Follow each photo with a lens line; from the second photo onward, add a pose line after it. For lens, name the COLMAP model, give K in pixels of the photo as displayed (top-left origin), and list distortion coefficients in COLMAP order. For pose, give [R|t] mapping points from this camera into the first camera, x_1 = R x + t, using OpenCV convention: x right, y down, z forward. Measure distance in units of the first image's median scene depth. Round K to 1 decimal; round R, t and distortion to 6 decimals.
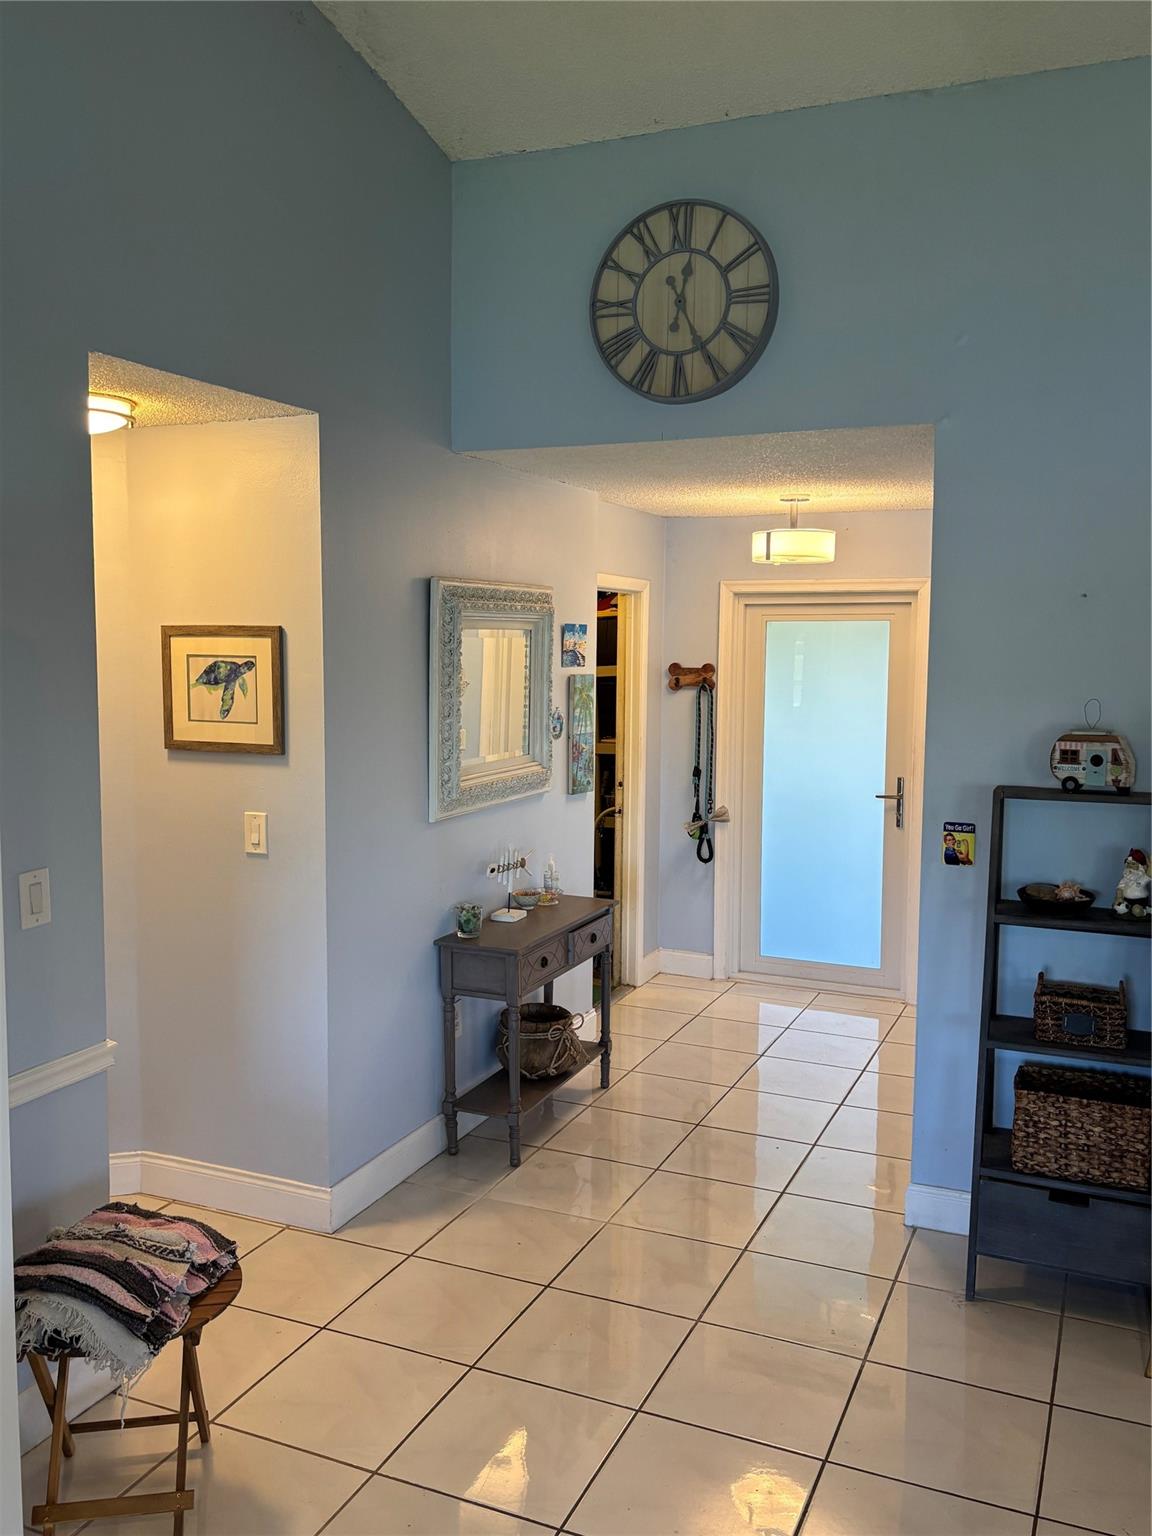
lens RADIAL K [[1292.9, 0, 576.0], [0, 1292.9, 768.0], [0, 0, 1]] dist [0.000357, -0.001817]
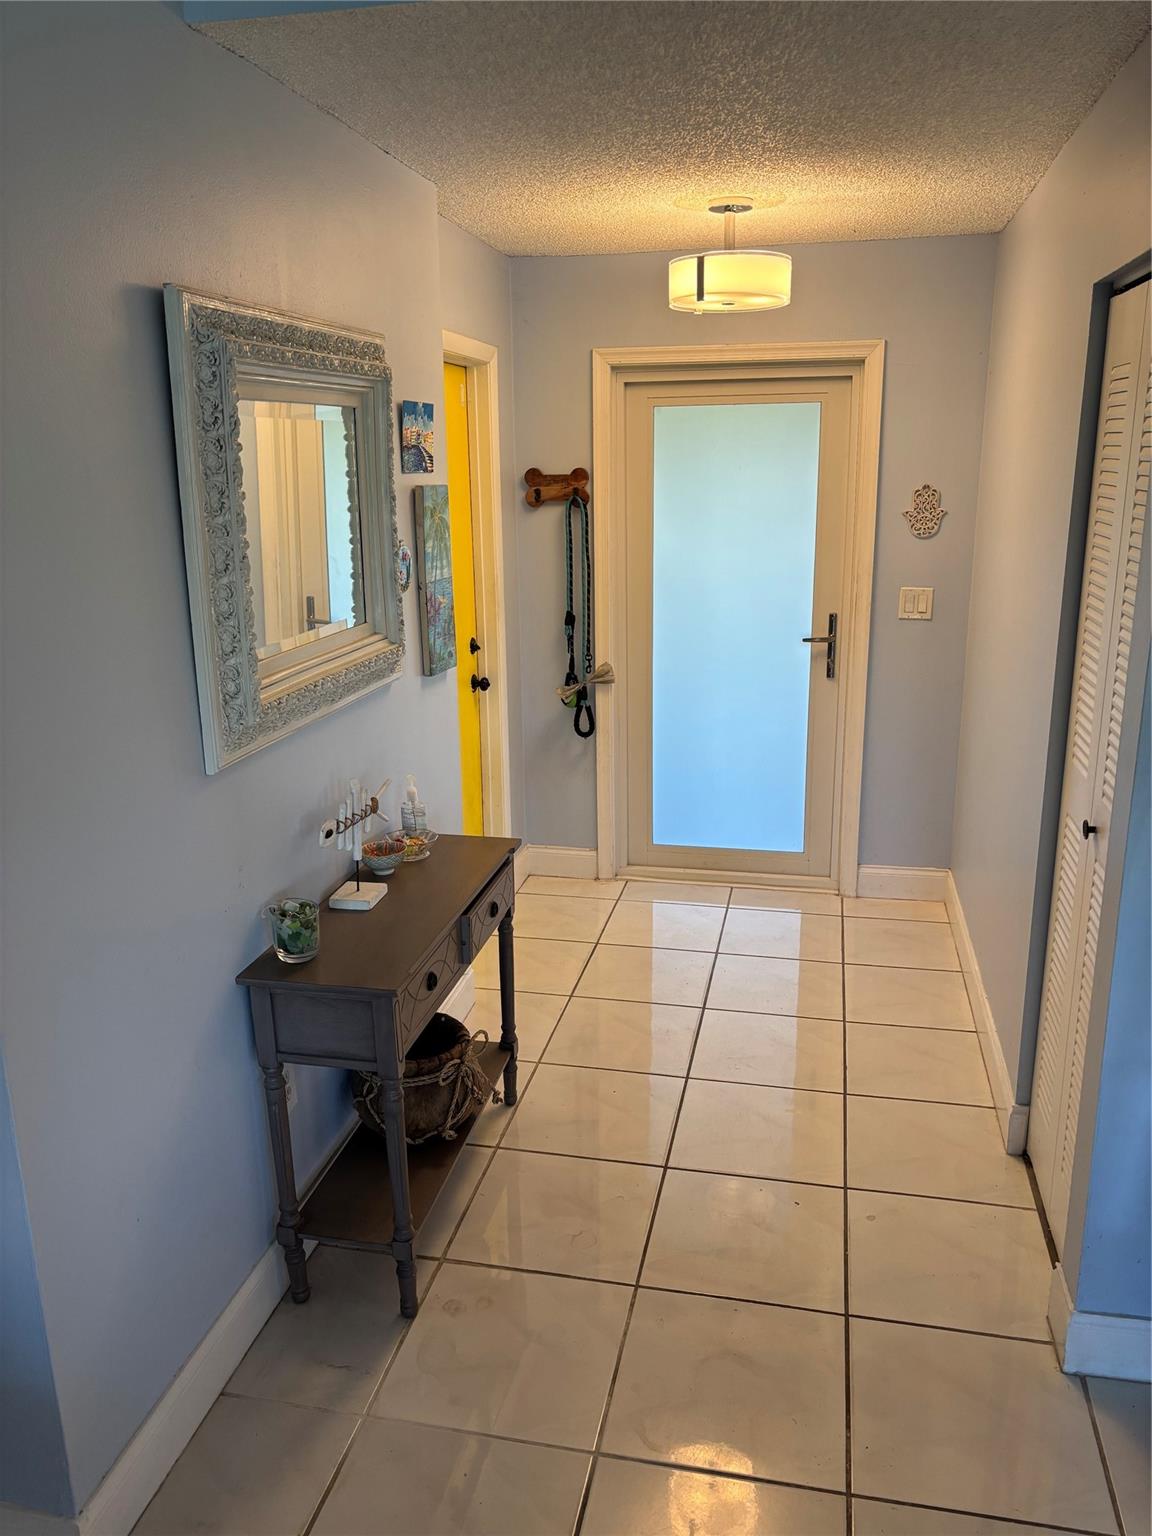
lens RADIAL K [[1148.0, 0, 580.2], [0, 1148.0, 784.4], [0, 0, 1]] dist [0.083647, -0.309111]
pose [[0.978312, -0.075480, 0.192895, -0.046311], [0.040295, 0.982803, 0.180209, -0.028167], [-0.203180, -0.168528, 0.964529, 0.426772]]
